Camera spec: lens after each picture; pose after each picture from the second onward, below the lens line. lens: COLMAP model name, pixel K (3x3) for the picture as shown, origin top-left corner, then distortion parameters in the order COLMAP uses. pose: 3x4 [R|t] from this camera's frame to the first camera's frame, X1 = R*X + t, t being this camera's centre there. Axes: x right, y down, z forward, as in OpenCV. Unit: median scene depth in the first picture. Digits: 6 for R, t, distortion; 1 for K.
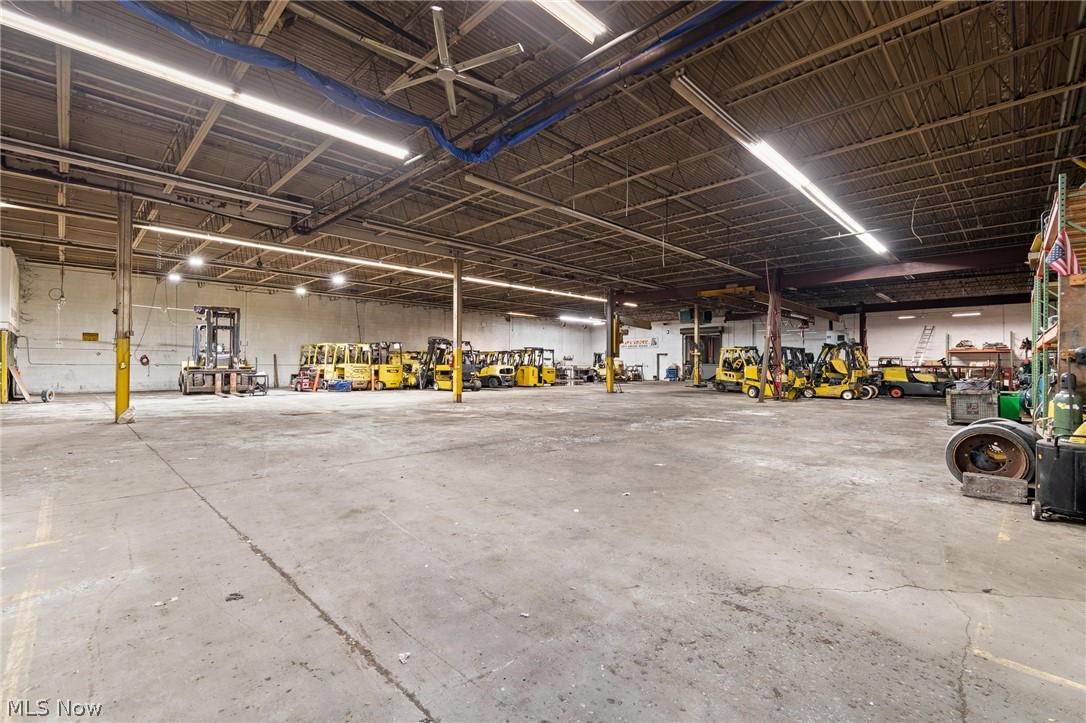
lens RADIAL K [[483.9, 0, 545.6], [0, 483.9, 363.3], [0, 0, 1]] dist [0.003351, 0.000209]
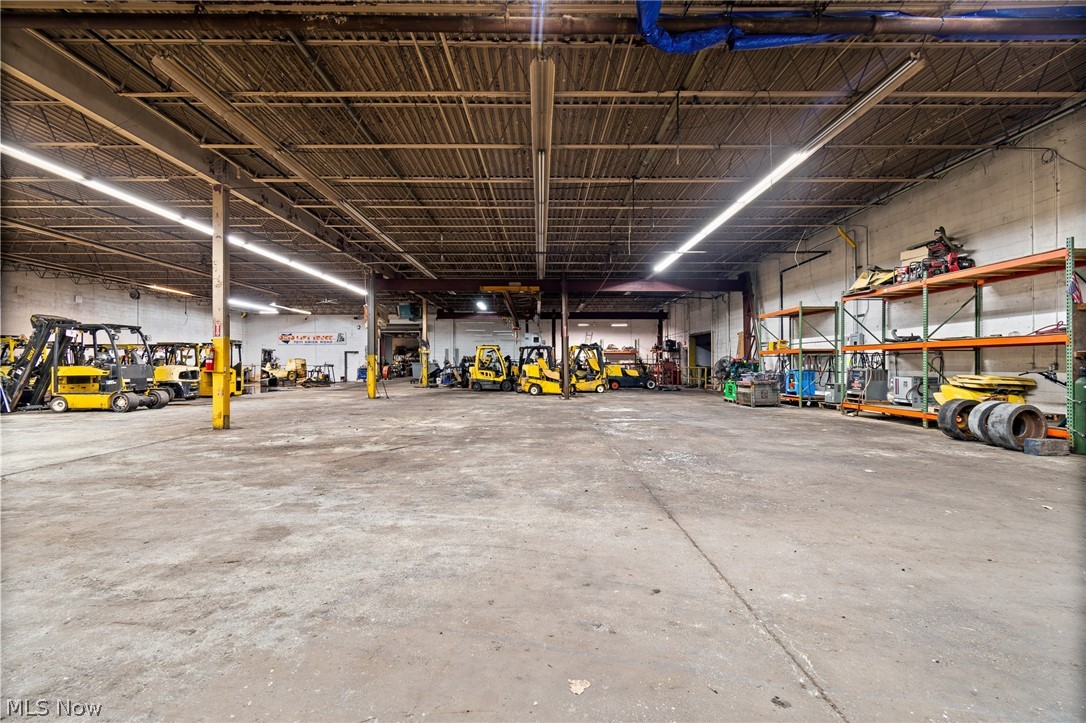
lens RADIAL K [[483.9, 0, 545.6], [0, 483.9, 363.3], [0, 0, 1]] dist [0.003351, 0.000209]
pose [[0.701161, -0.004017, 0.712992, -0.224295], [0.002694, 0.999992, 0.002984, 0.000064], [-0.712998, -0.000171, 0.701166, 0.208638]]
